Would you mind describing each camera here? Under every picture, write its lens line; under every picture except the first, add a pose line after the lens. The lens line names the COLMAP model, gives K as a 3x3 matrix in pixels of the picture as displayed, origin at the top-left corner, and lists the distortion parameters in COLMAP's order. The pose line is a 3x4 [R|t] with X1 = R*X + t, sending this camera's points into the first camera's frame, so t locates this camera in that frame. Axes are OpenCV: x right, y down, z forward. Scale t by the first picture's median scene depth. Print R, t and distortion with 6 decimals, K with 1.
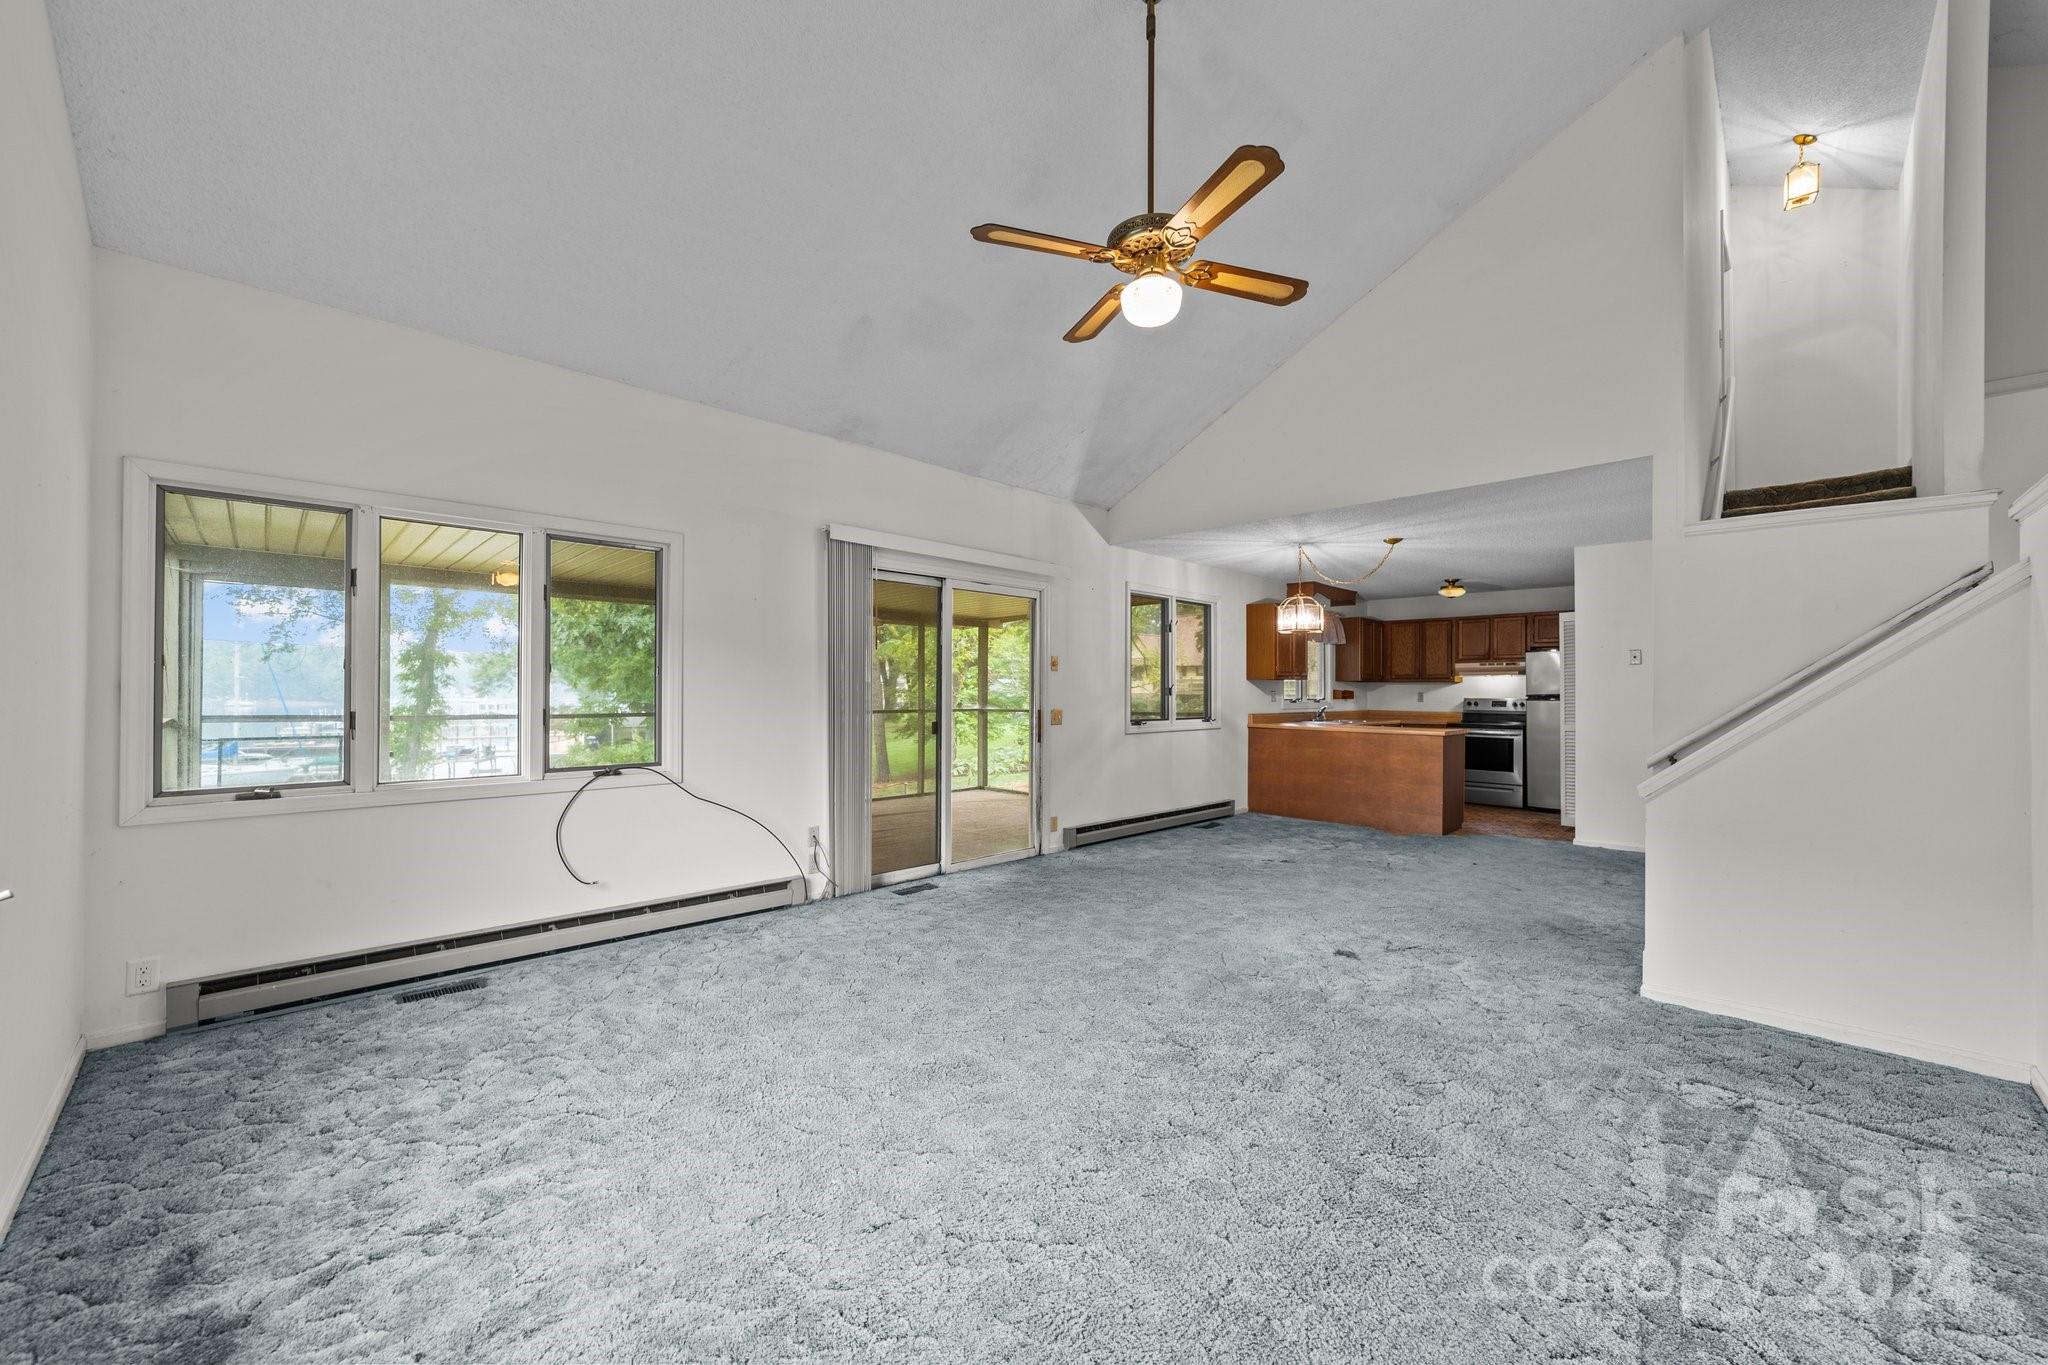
lens RADIAL K [[790.0, 0, 1023.1], [0, 790.0, 686.7], [0, 0, 1]] dist [-0.015721, 0.007226]
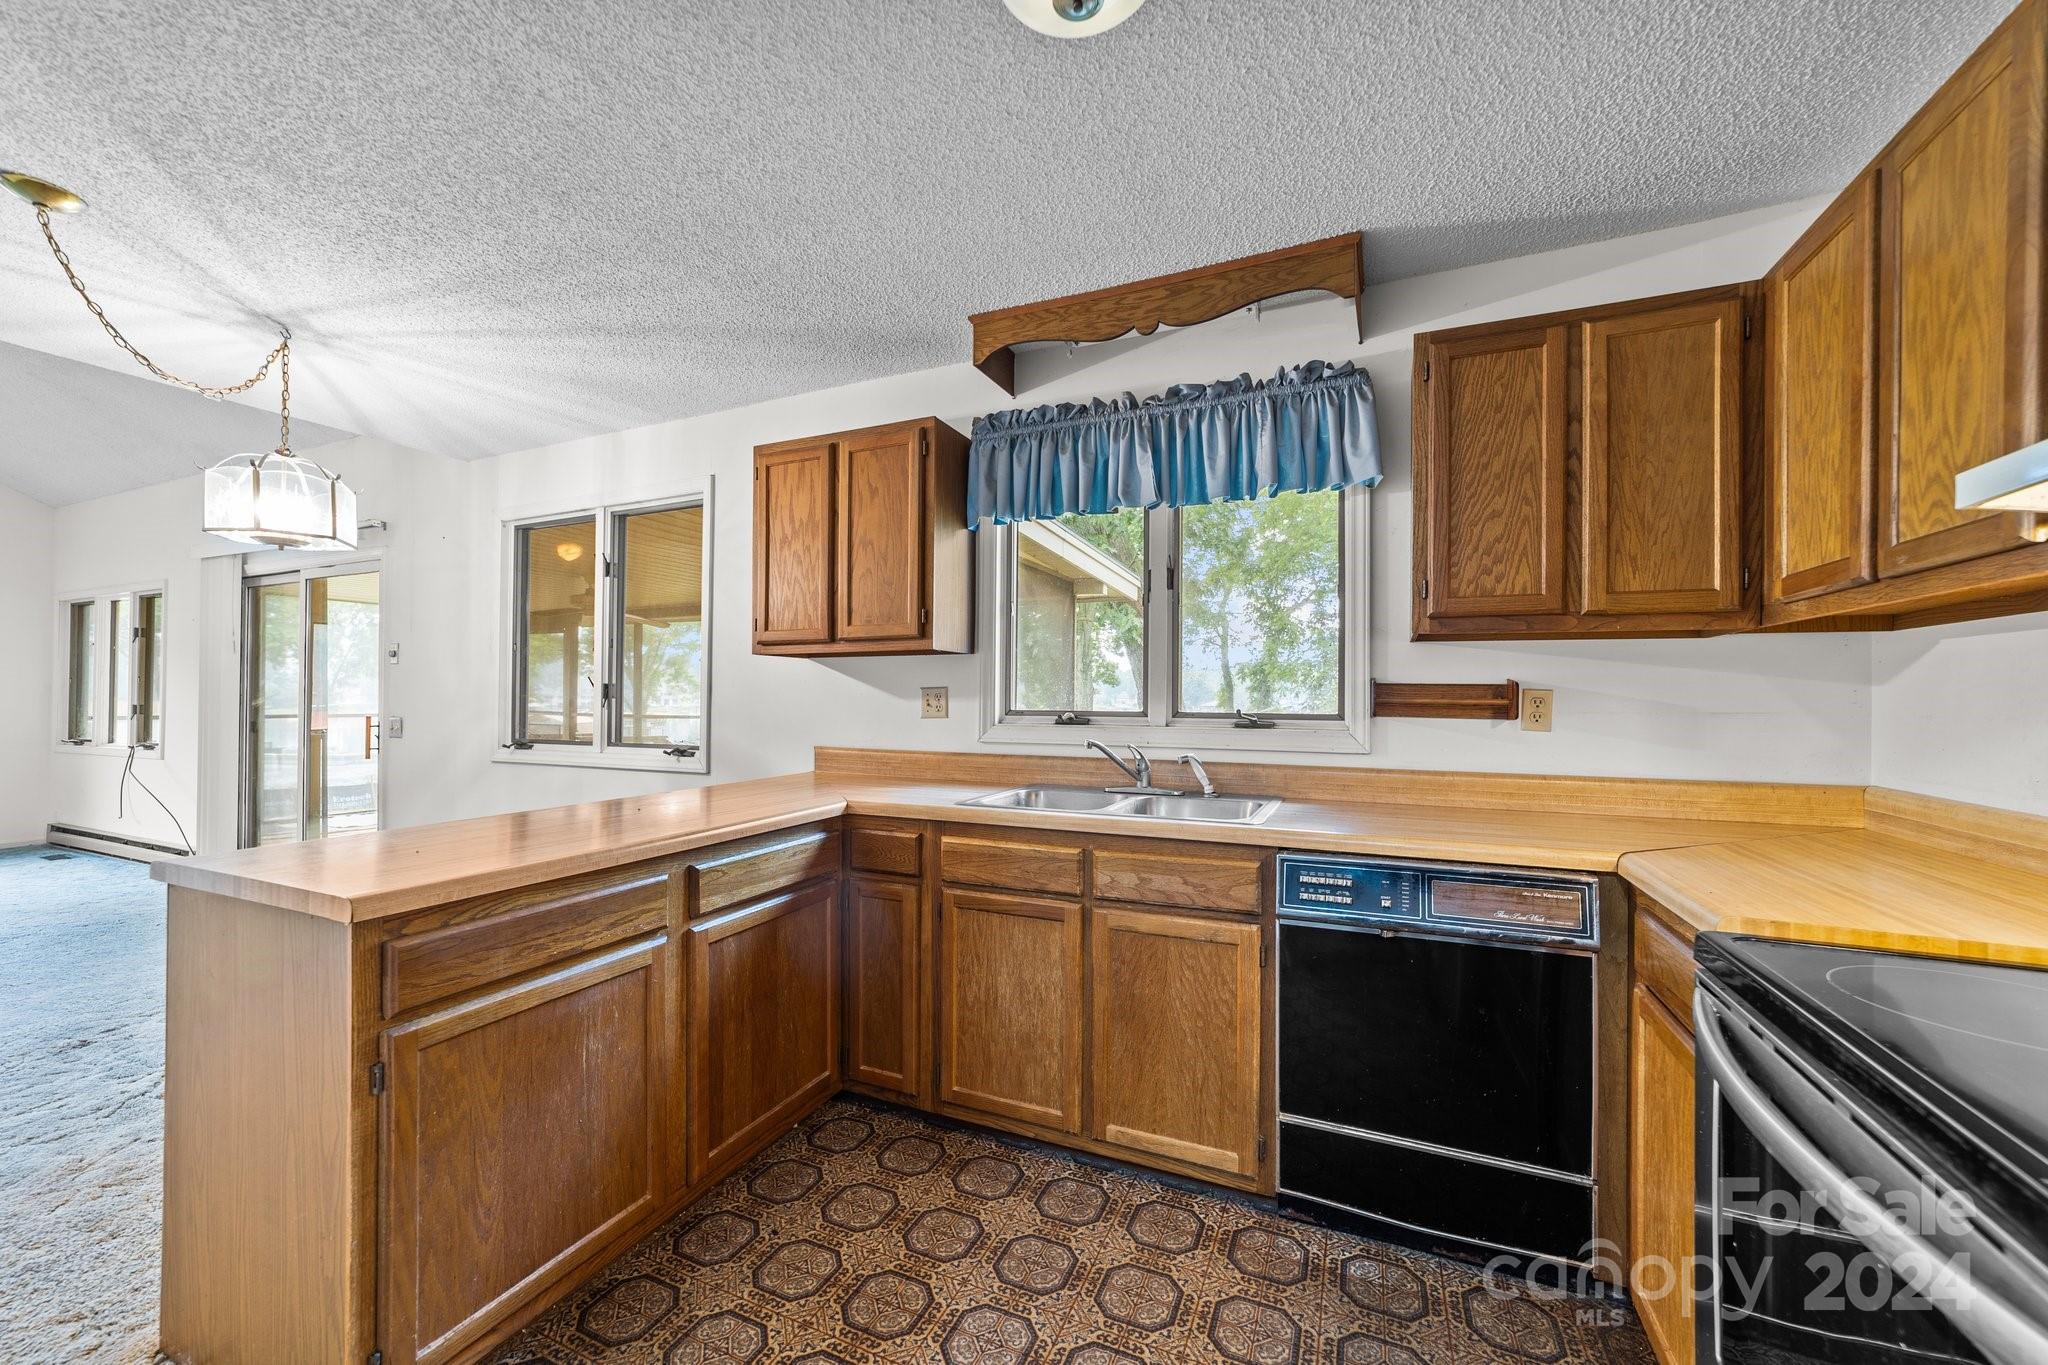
lens RADIAL K [[790.0, 0, 1015.6], [0, 790.0, 690.3], [0, 0, 1]] dist [-0.015721, 0.007226]
pose [[0.348200, -0.013697, -0.937320, 0.723560], [0.003189, 0.999905, -0.013427, 0.012713], [0.937415, 0.001686, 0.348210, 1.013350]]
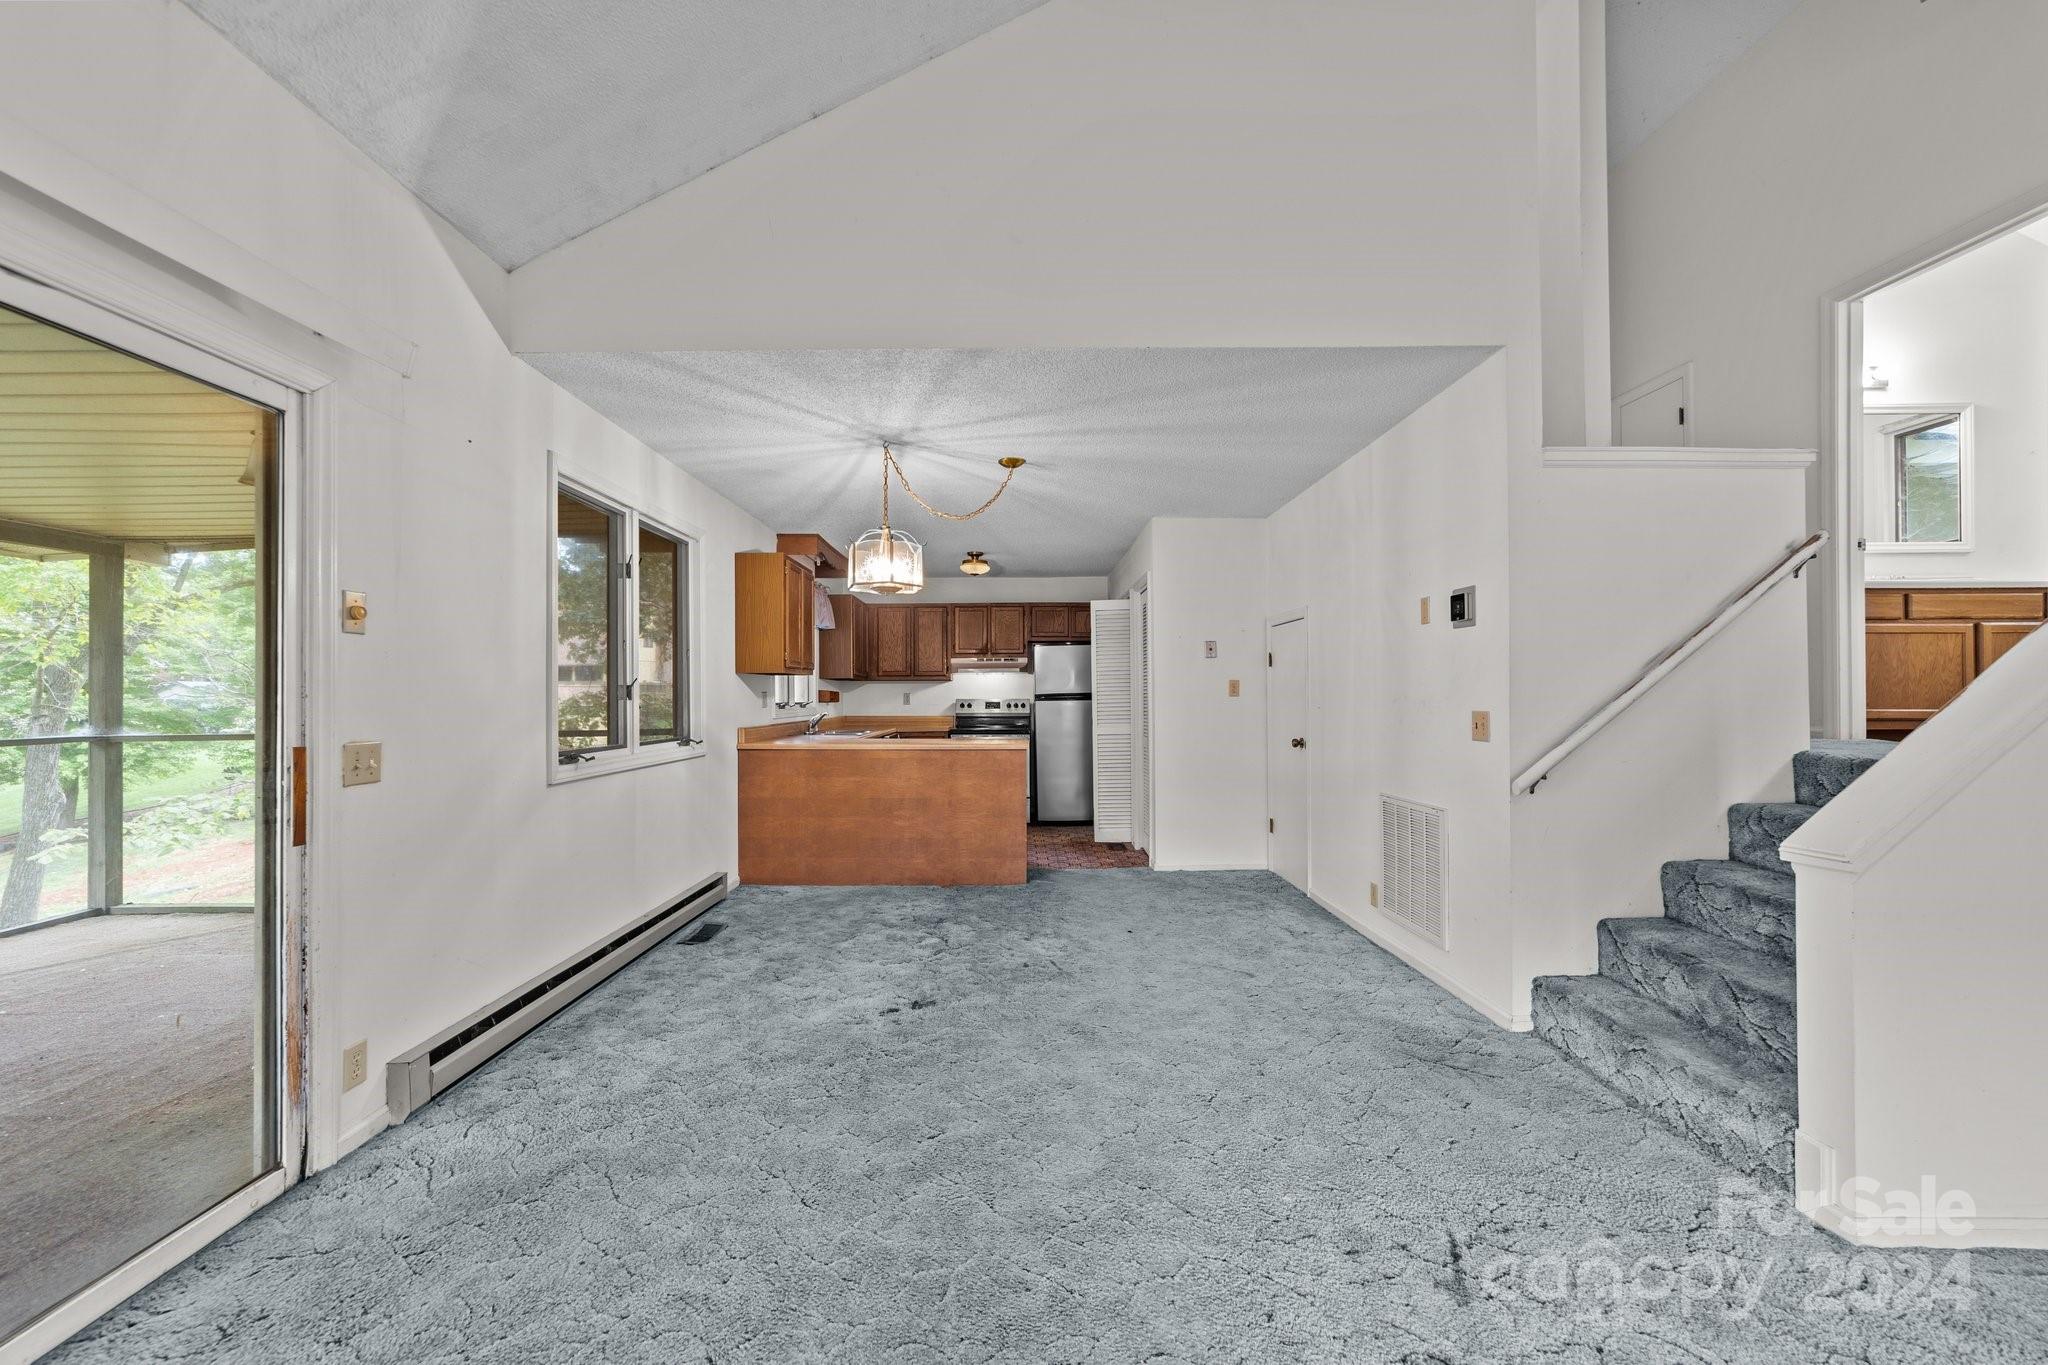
lens RADIAL K [[790.0, 0, 1016.7], [0, 790.0, 689.3], [0, 0, 1]] dist [-0.015721, 0.007226]
pose [[0.707996, -0.002975, 0.706210, 0.001159], [0.004628, 0.999989, -0.000427, 0.005323], [-0.706201, 0.003570, 0.708003, 0.425914]]
